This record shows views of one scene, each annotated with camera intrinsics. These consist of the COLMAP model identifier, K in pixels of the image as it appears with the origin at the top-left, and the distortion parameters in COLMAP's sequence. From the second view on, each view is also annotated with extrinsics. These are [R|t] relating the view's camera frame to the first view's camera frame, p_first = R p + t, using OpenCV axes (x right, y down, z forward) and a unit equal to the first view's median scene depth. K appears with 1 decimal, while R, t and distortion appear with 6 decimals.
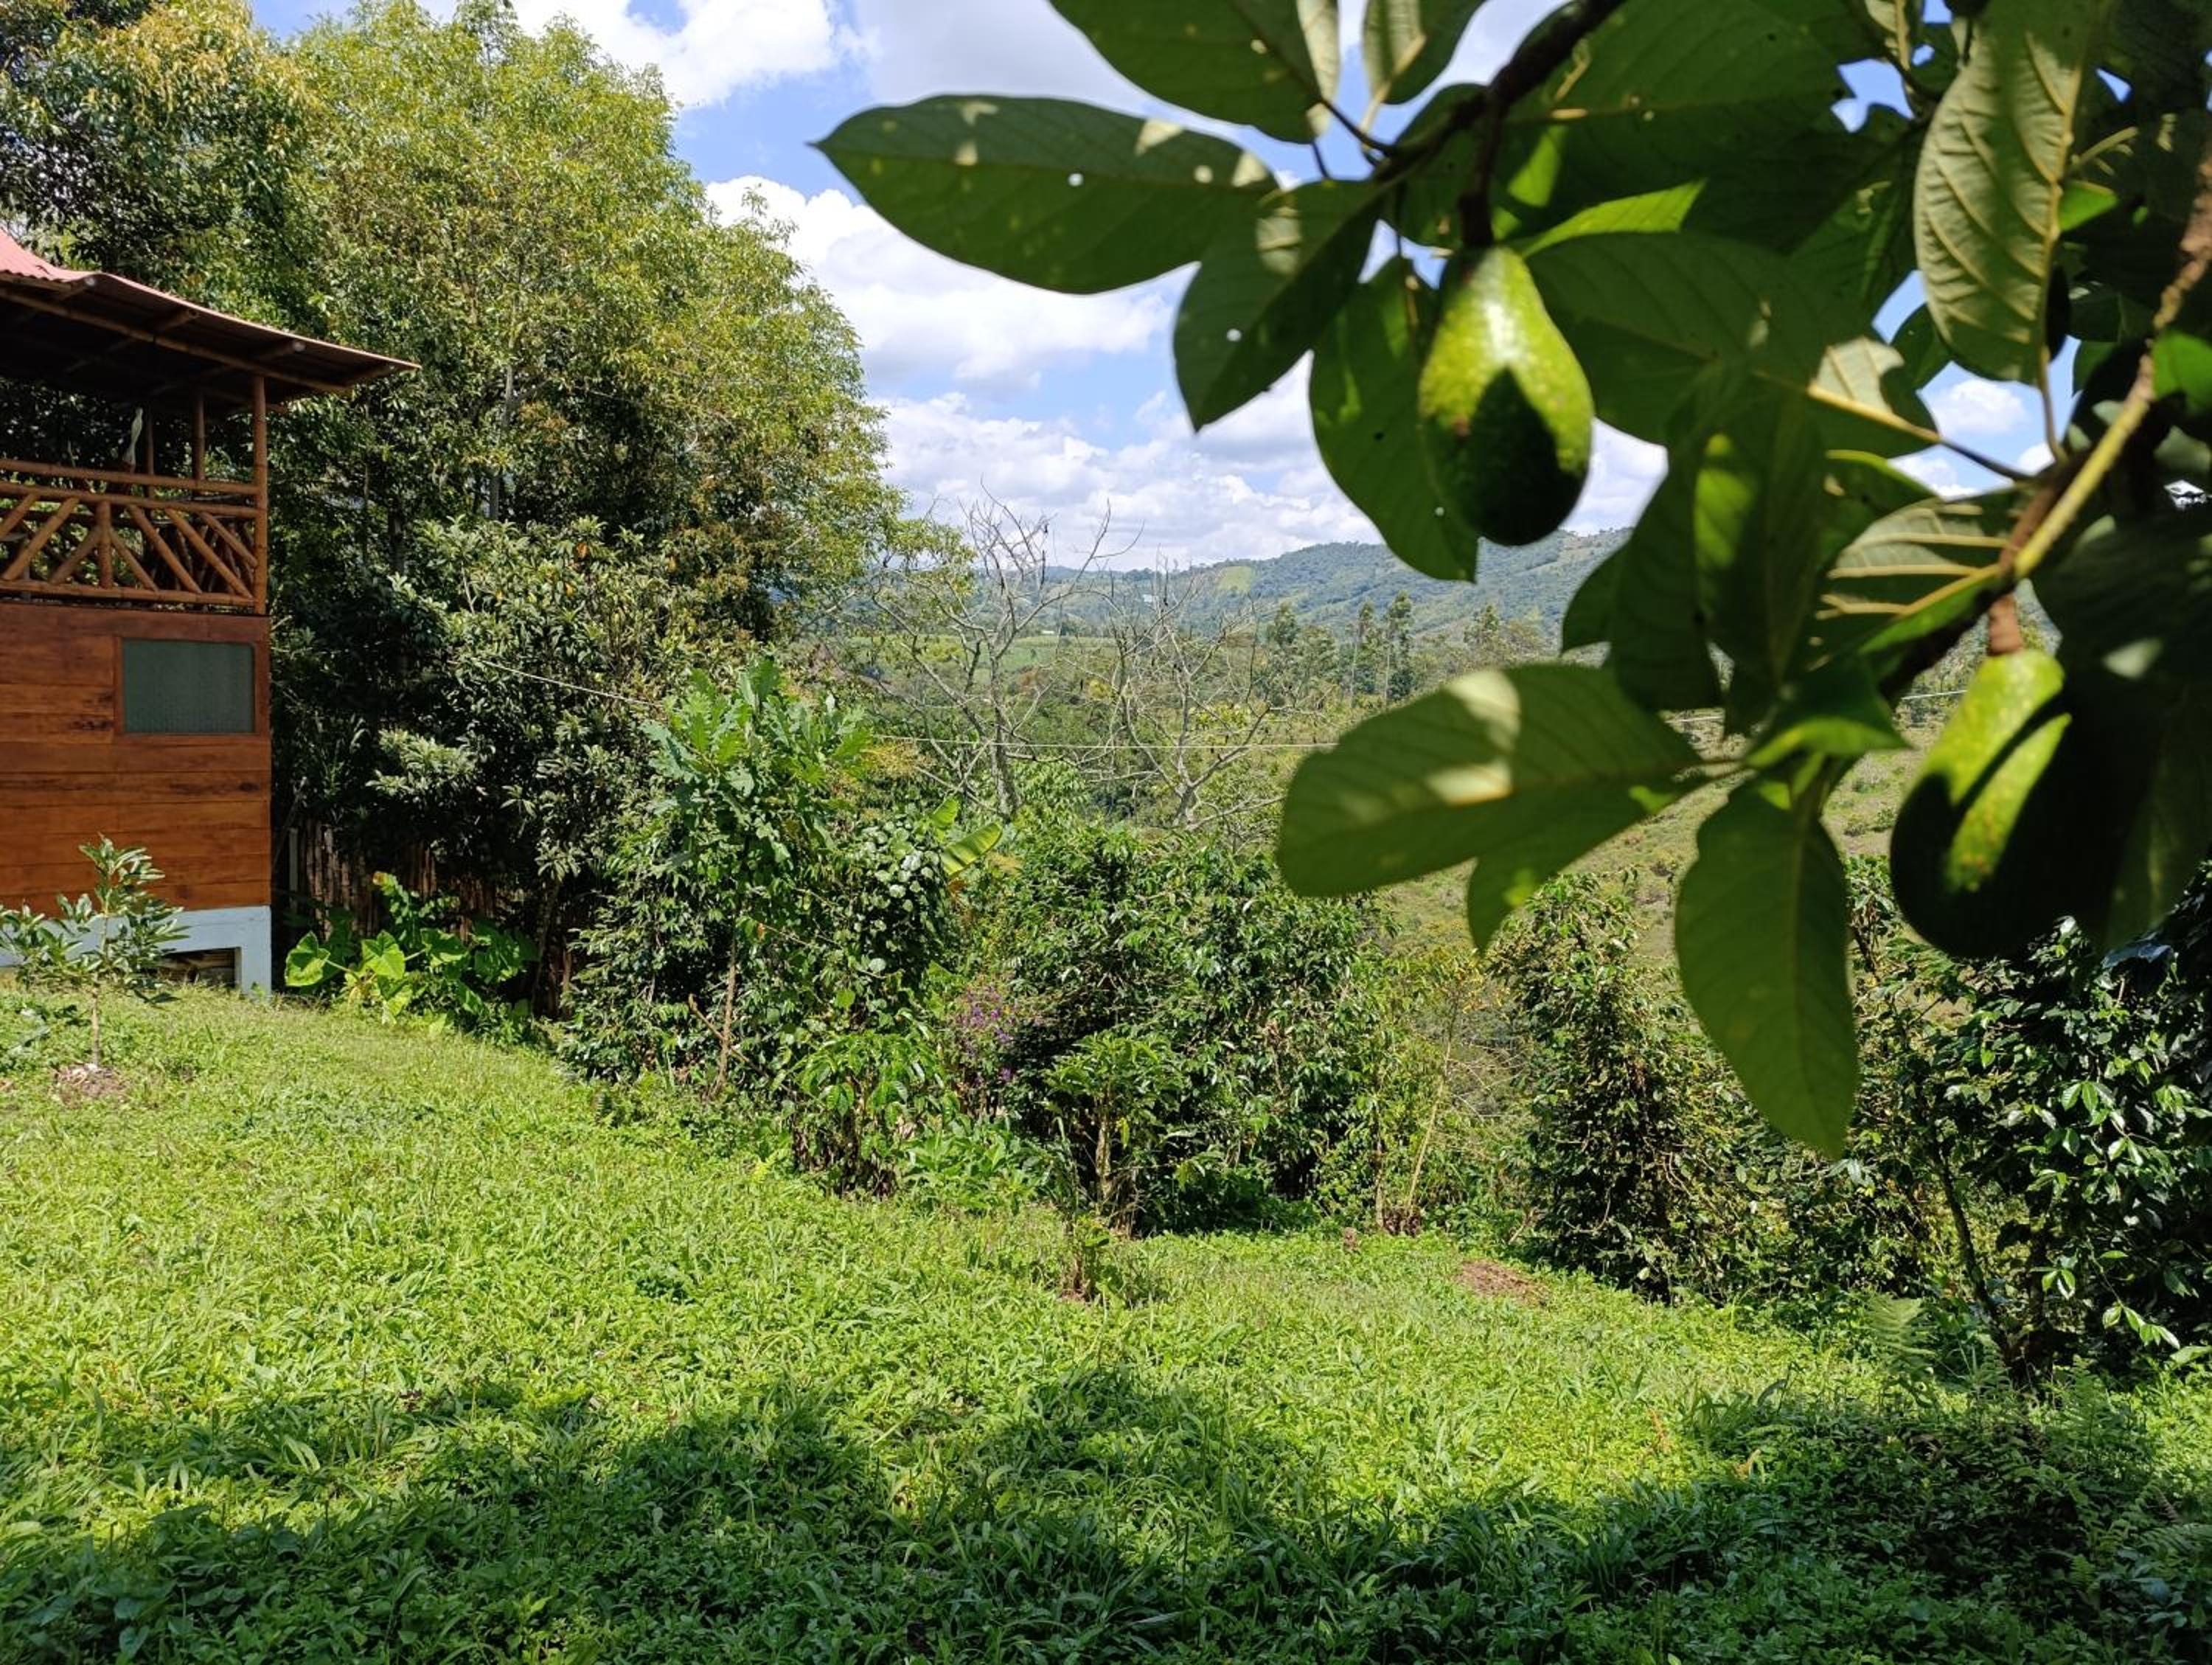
lens RADIAL K [[1548.7, 0, 1106.0], [0, 1548.7, 832.5], [0, 0, 1]] dist [0.075240, -0.056028]
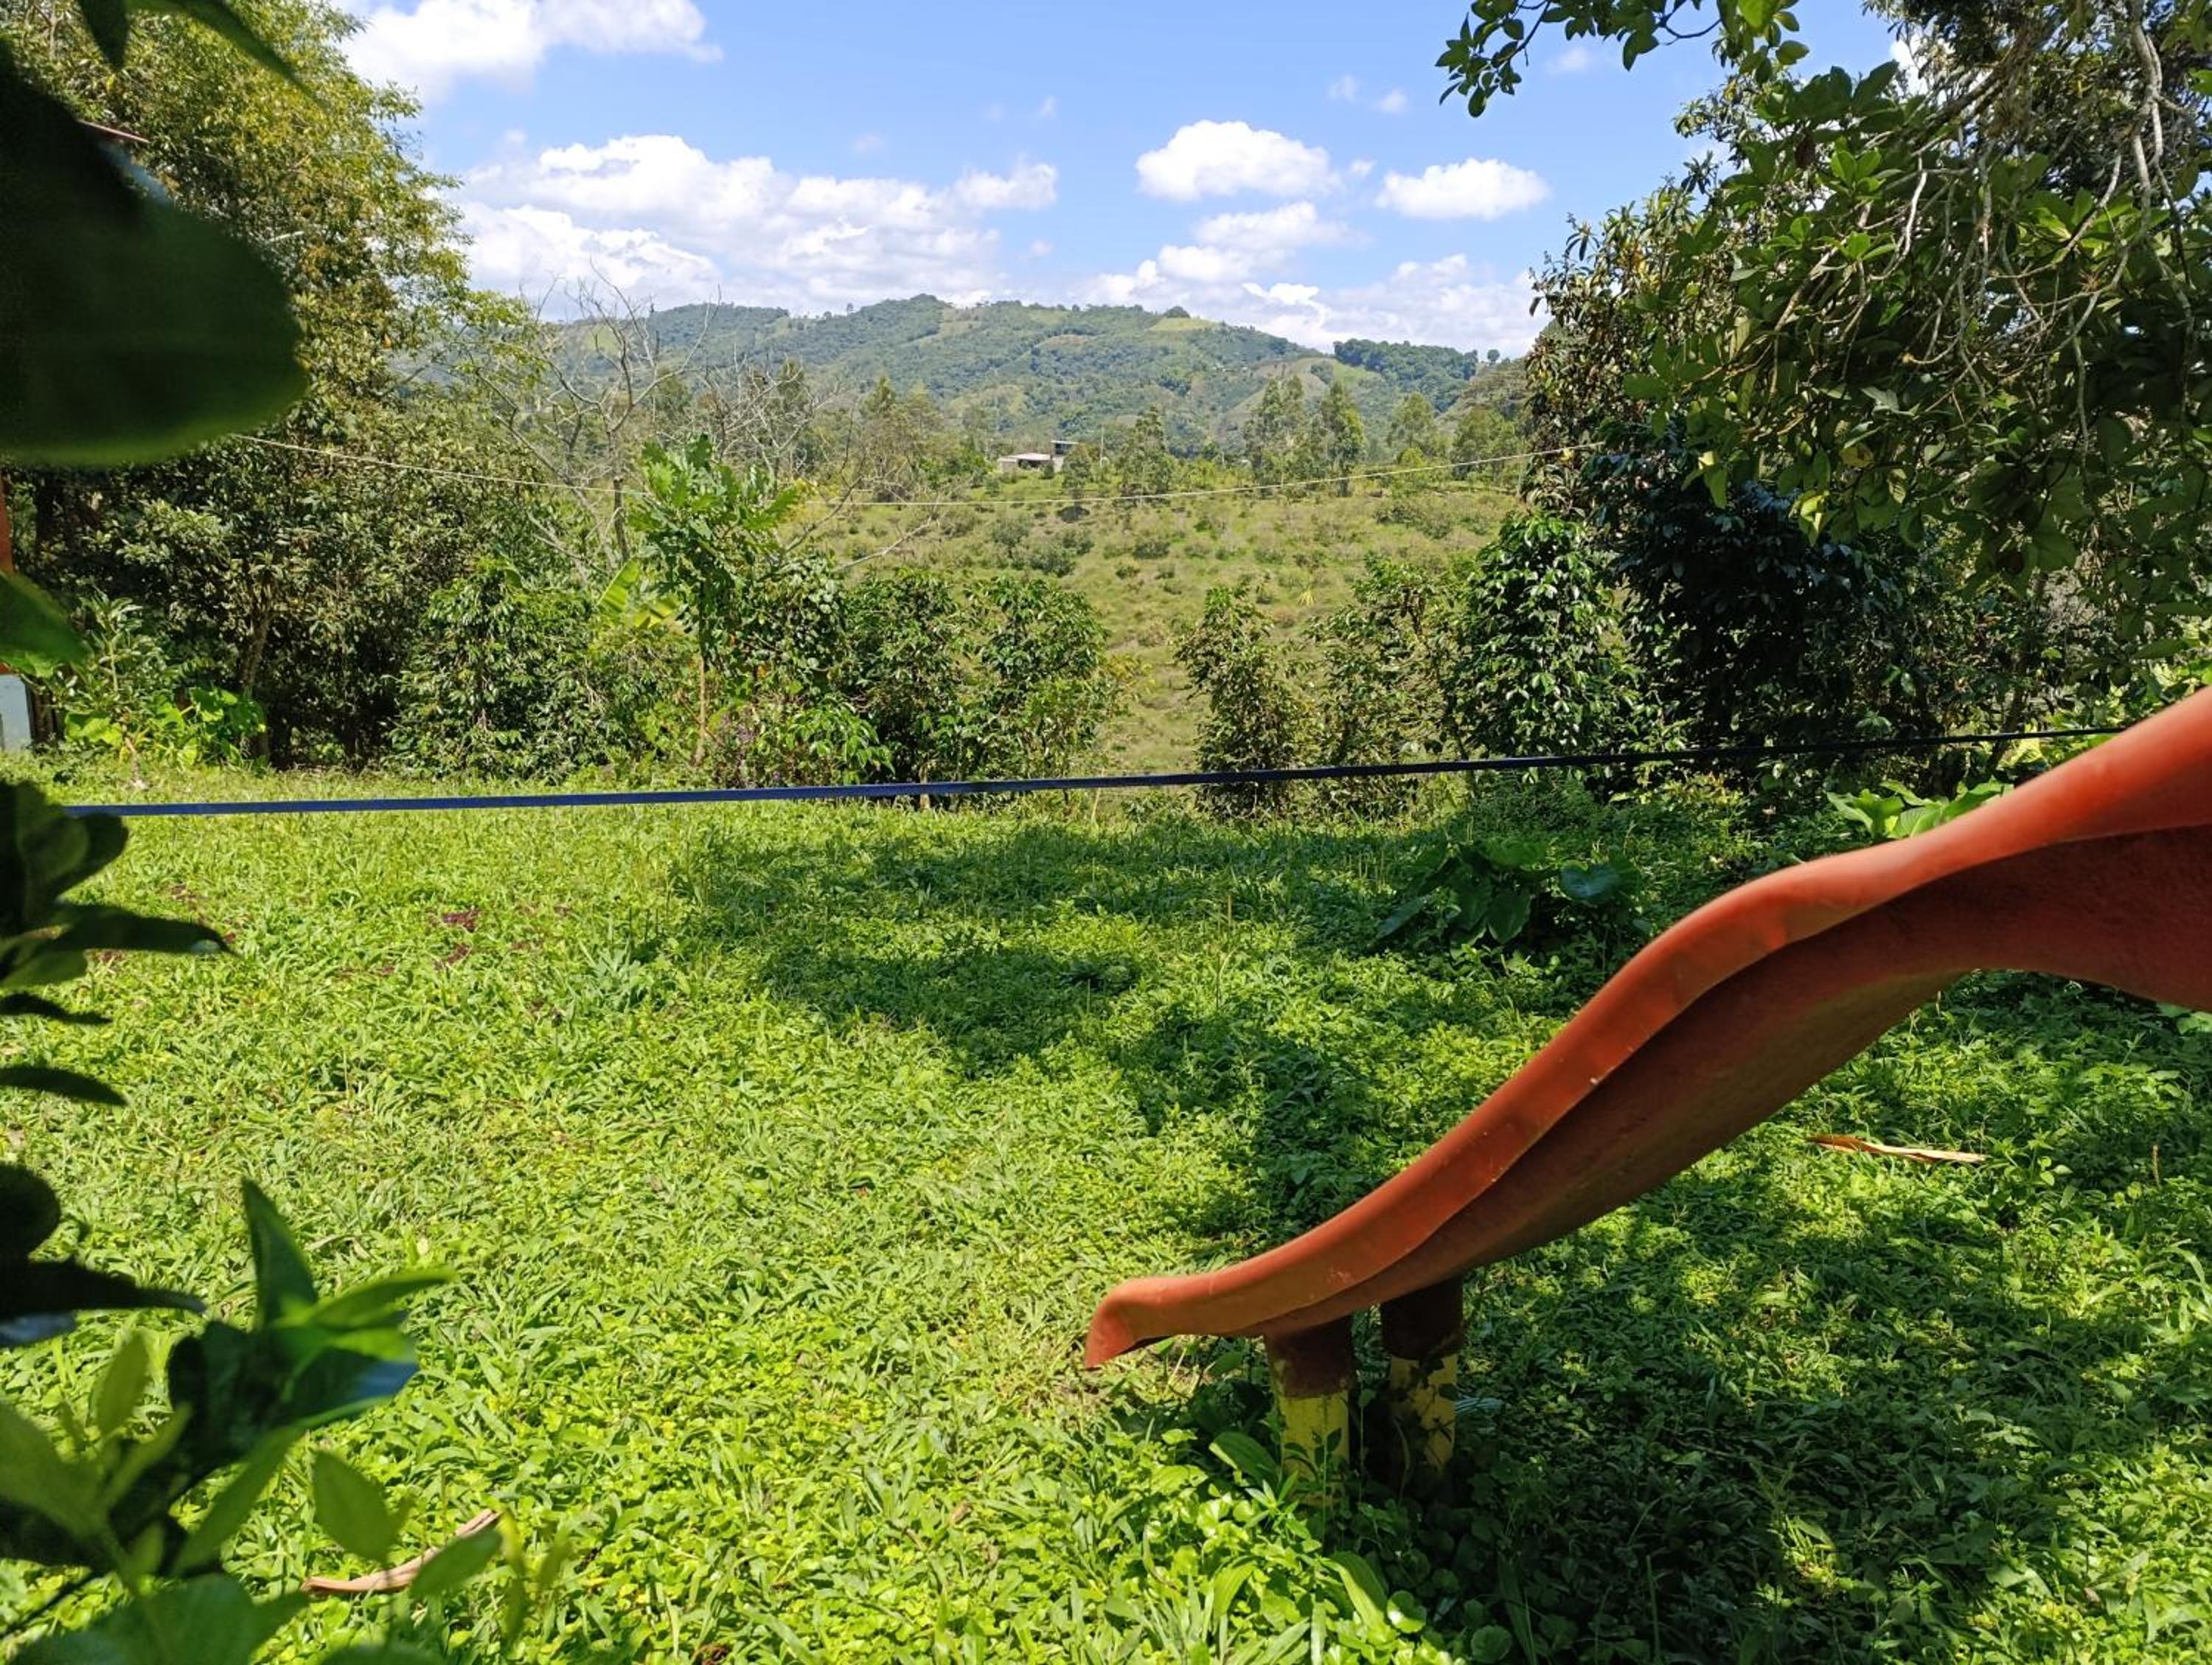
lens RADIAL K [[1548.7, 0, 1106.0], [0, 1548.7, 832.5], [0, 0, 1]] dist [0.075240, -0.056028]
pose [[0.926669, -0.090331, 0.364863, -0.429979], [0.038451, 0.988382, 0.147043, 0.040810], [-0.373906, -0.122231, 0.919377, -0.413077]]
